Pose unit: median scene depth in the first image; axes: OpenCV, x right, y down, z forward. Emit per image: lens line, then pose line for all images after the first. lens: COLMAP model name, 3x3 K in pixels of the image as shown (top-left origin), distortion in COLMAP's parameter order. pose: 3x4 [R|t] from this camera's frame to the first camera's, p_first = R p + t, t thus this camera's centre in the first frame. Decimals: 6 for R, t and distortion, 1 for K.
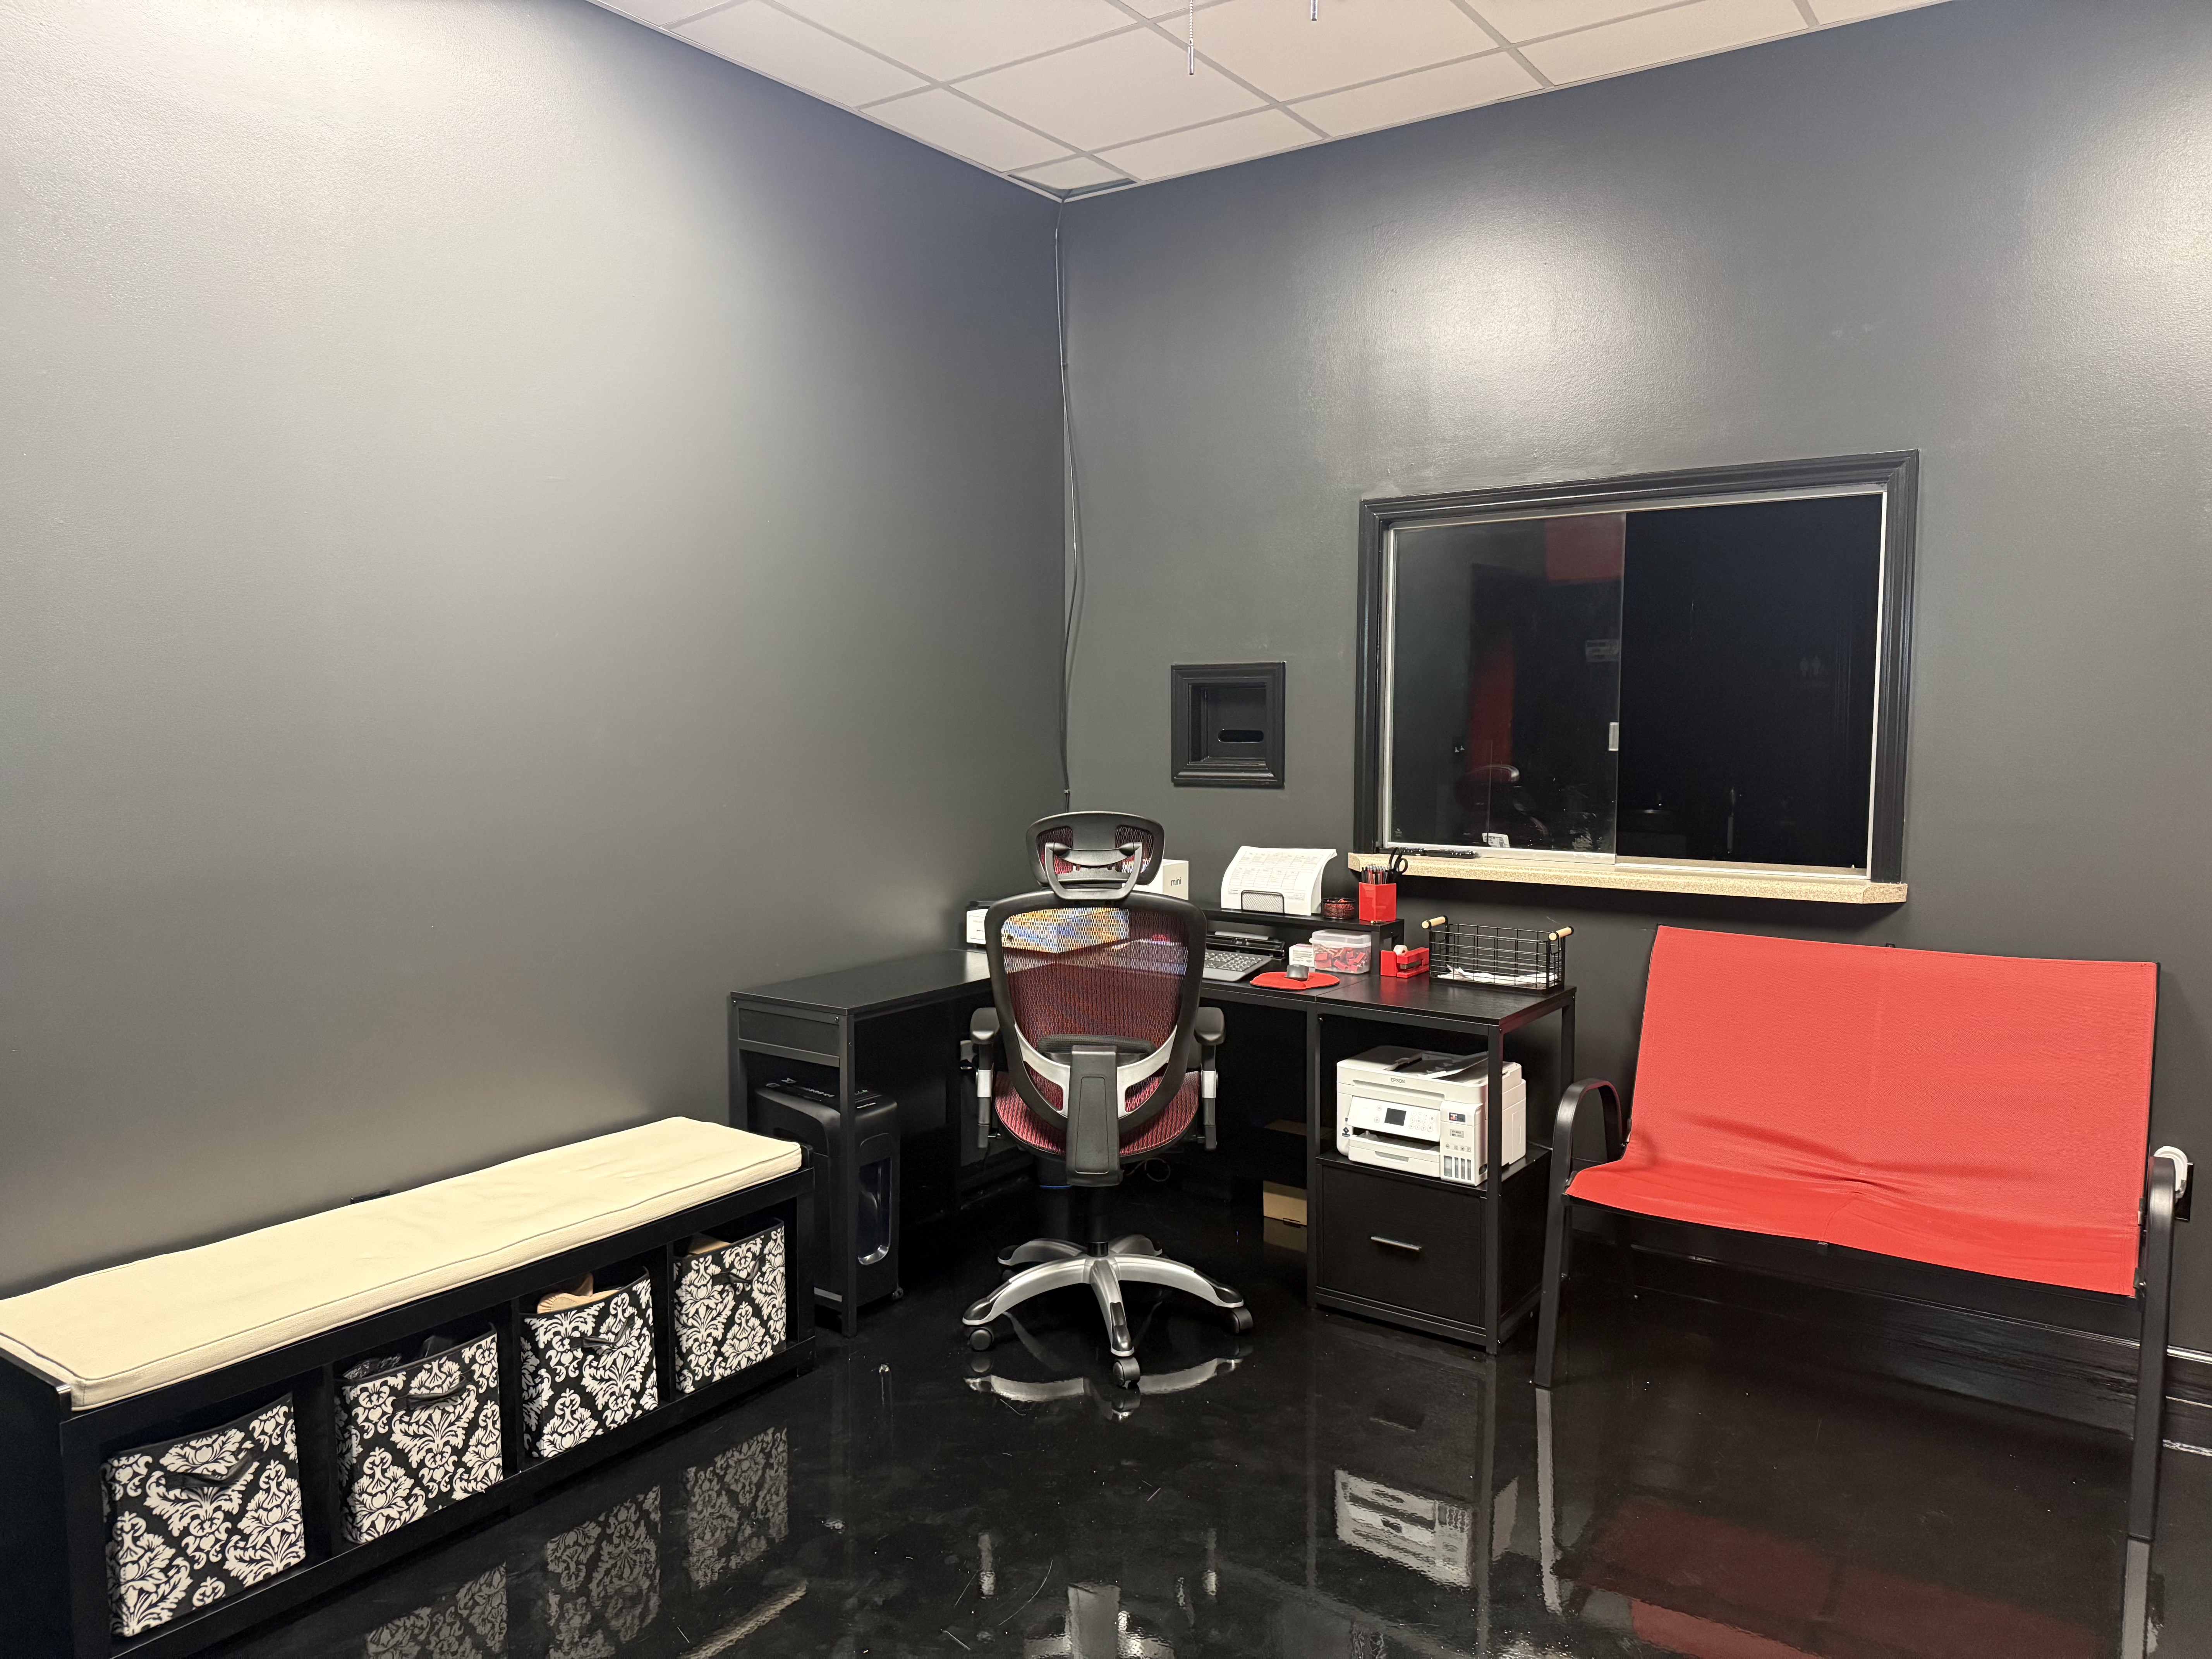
lens RADIAL K [[1564.6, 0, 1106.0], [0, 1564.6, 829.5], [0, 0, 1]] dist [0.092966, -0.000975]
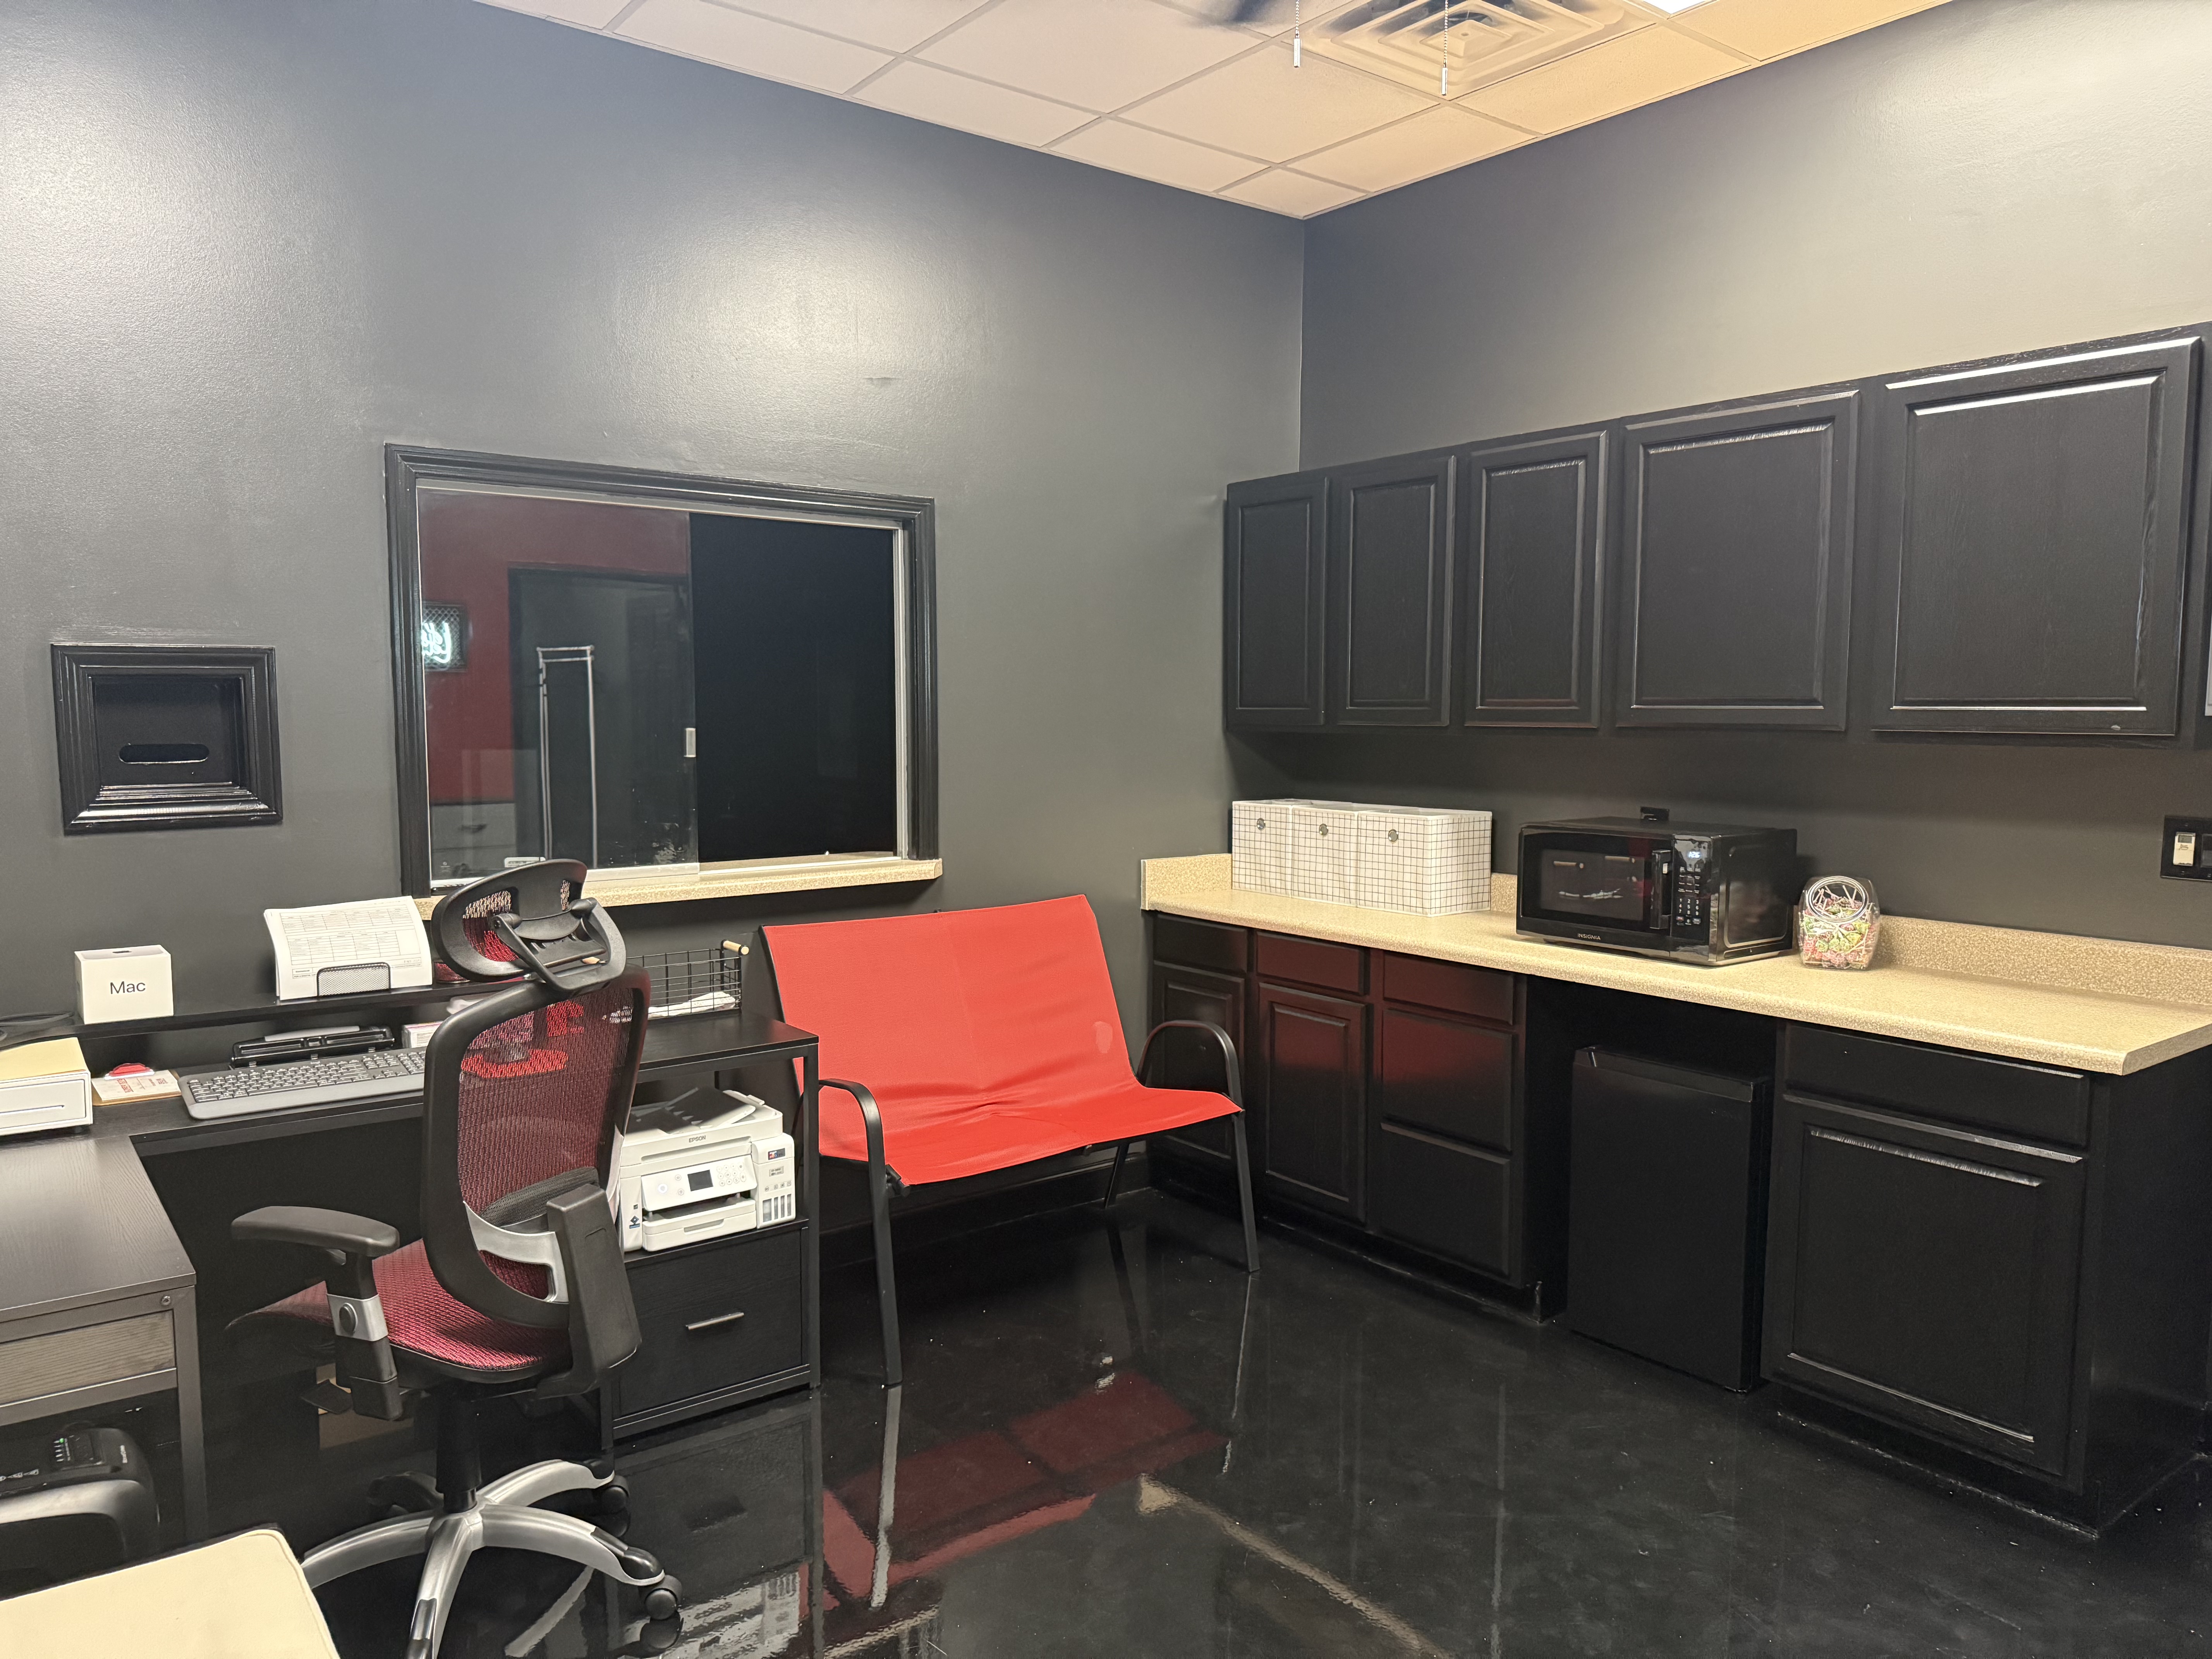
lens RADIAL K [[1564.6, 0, 1106.0], [0, 1564.6, 829.5], [0, 0, 1]] dist [0.092966, -0.000975]
pose [[0.299412, -0.077005, 0.951011, -0.565936], [0.075213, 0.995541, 0.056931, -0.044505], [-0.951155, 0.054483, 0.303869, 0.501422]]
